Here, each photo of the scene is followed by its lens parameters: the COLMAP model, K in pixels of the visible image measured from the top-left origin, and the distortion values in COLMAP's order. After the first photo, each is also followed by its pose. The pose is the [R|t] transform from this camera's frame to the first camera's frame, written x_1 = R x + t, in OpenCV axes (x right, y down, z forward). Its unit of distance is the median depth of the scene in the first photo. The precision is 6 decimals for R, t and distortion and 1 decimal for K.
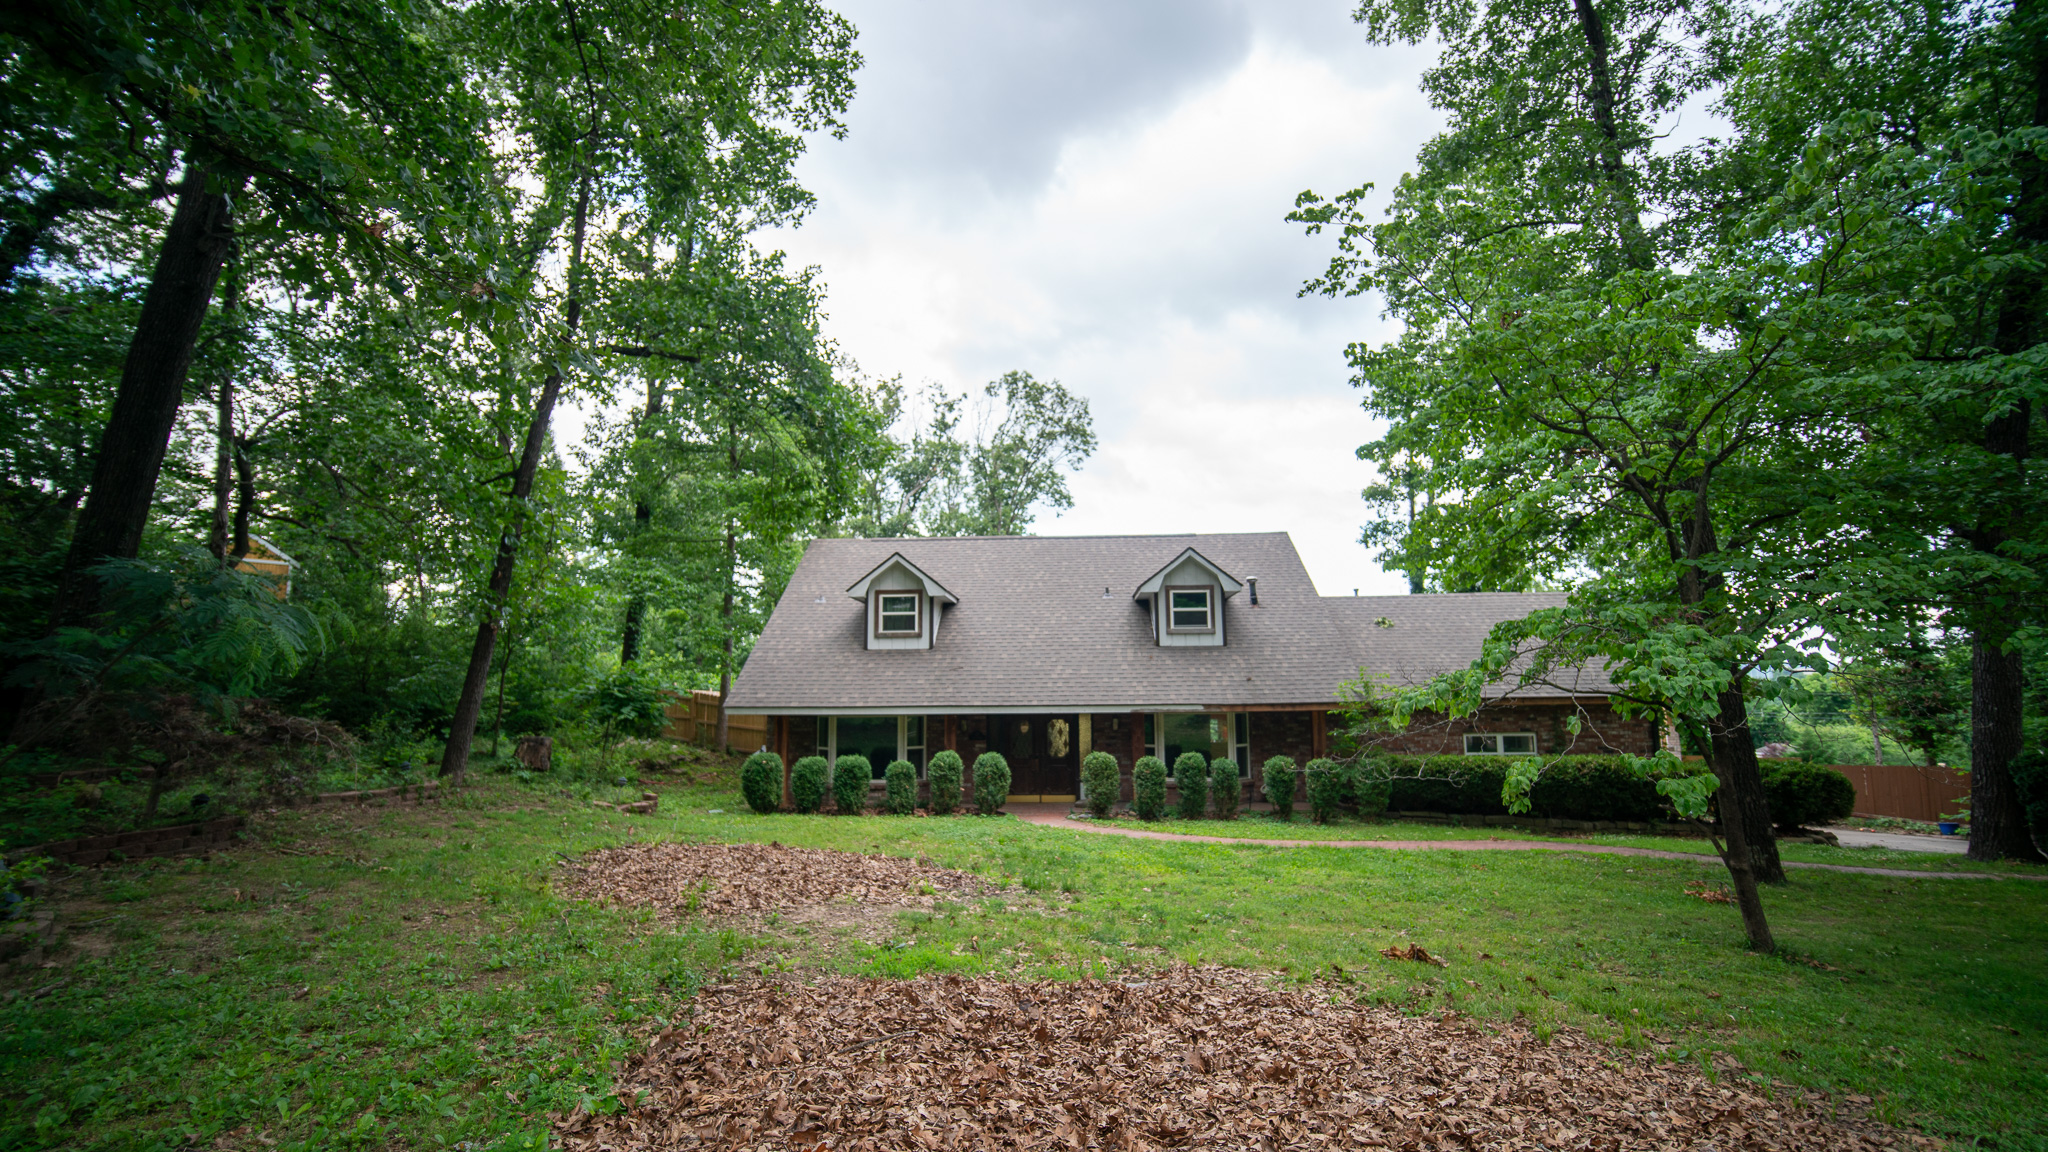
lens RADIAL K [[884.3, 0, 1024.0], [0, 884.3, 576.0], [0, 0, 1]] dist [-0.018402, 0.008553]
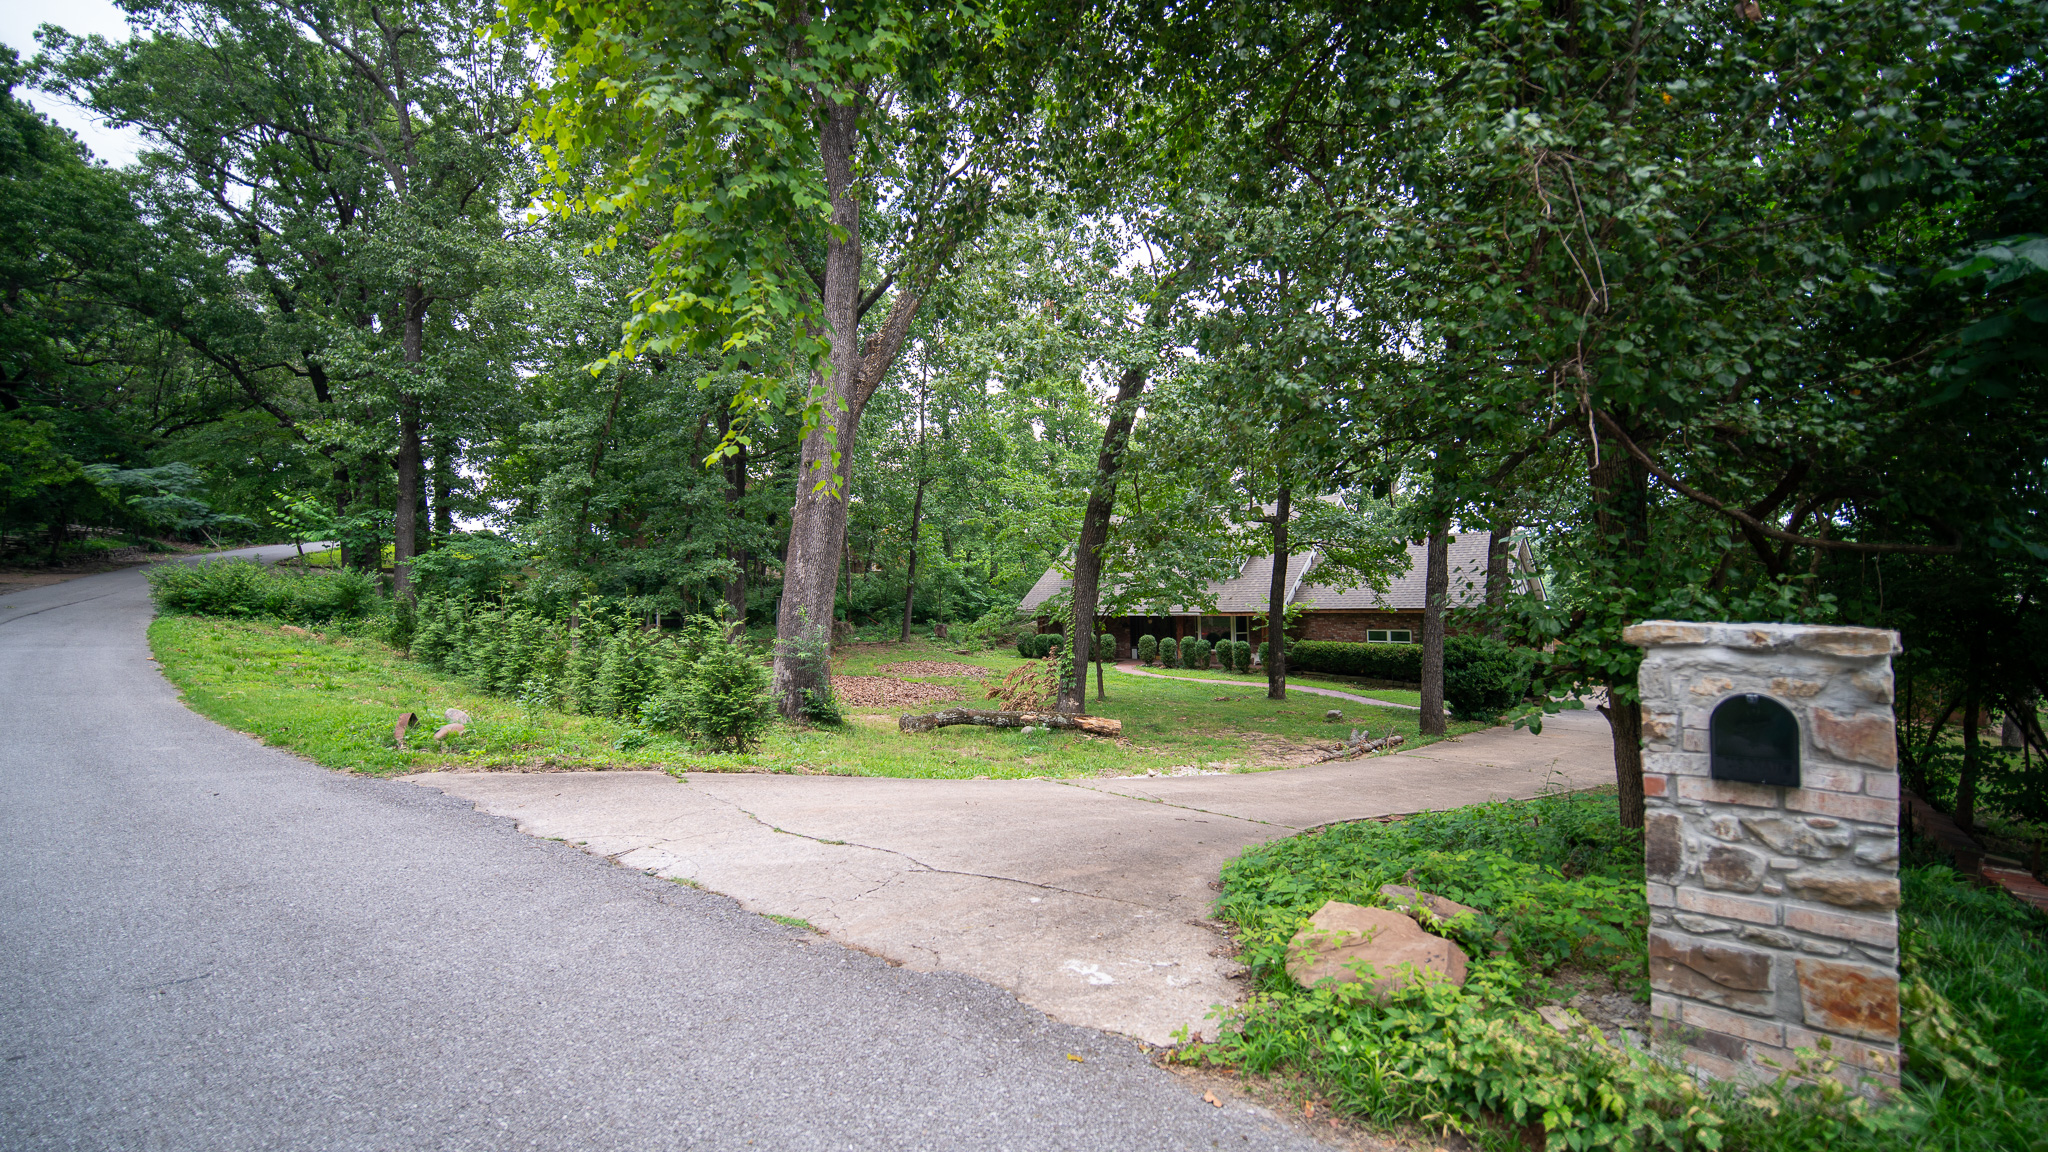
lens RADIAL K [[883.3, 0, 1024.0], [0, 883.3, 576.0], [0, 0, 1]] dist [-0.014919, 0.004886]
pose [[0.752357, -0.020009, -0.658452, 1.082211], [0.102971, 0.990824, 0.087547, -0.126979], [0.650658, -0.133668, 0.747513, -0.621238]]
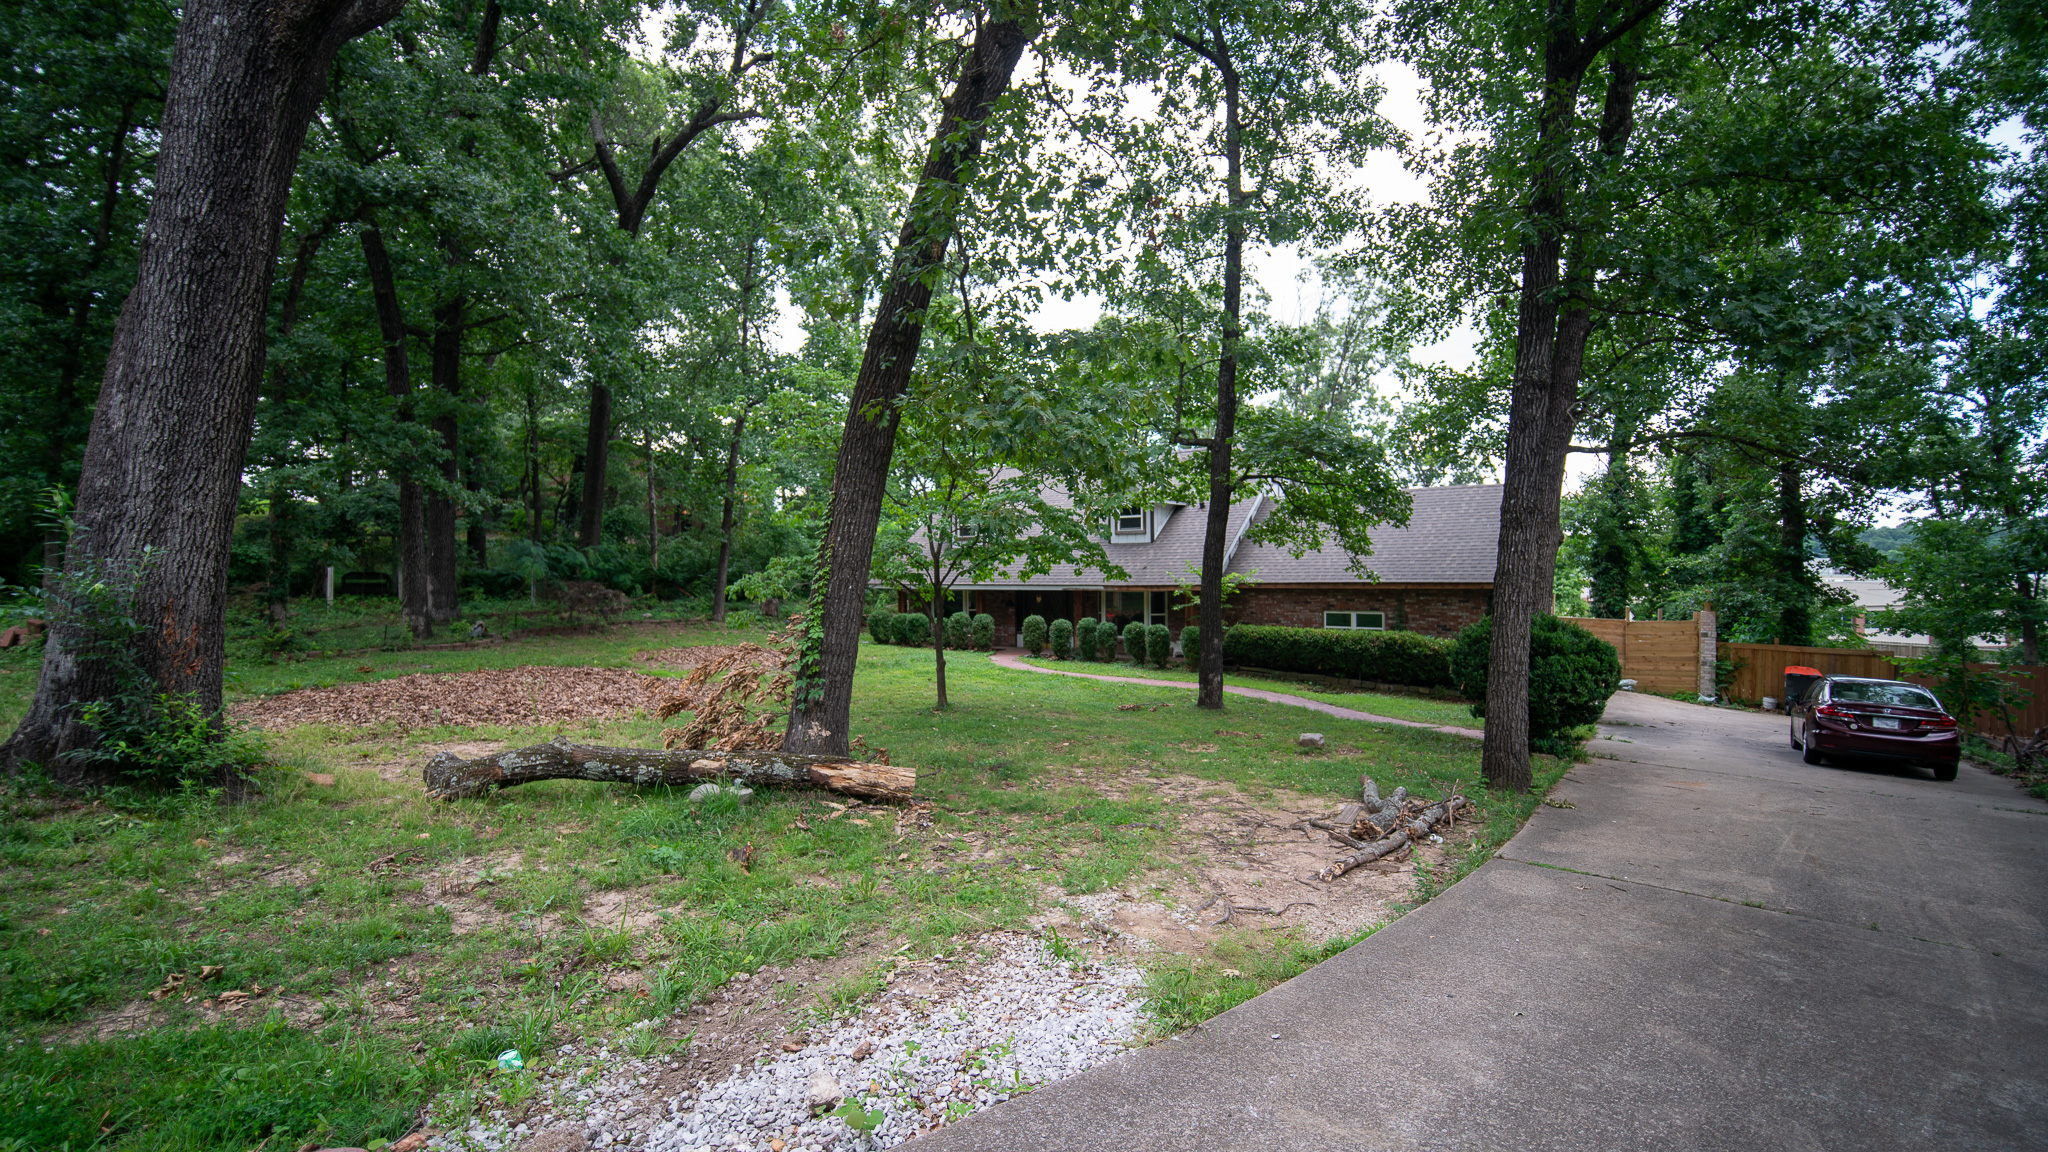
lens RADIAL K [[883.3, 0, 1024.0], [0, 883.3, 576.0], [0, 0, 1]] dist [-0.014919, 0.004886]
pose [[0.811663, 0.002895, -0.584118, 0.859293], [0.073445, 0.991546, 0.106969, -0.029738], [0.579490, -0.129724, 0.804589, -0.216307]]
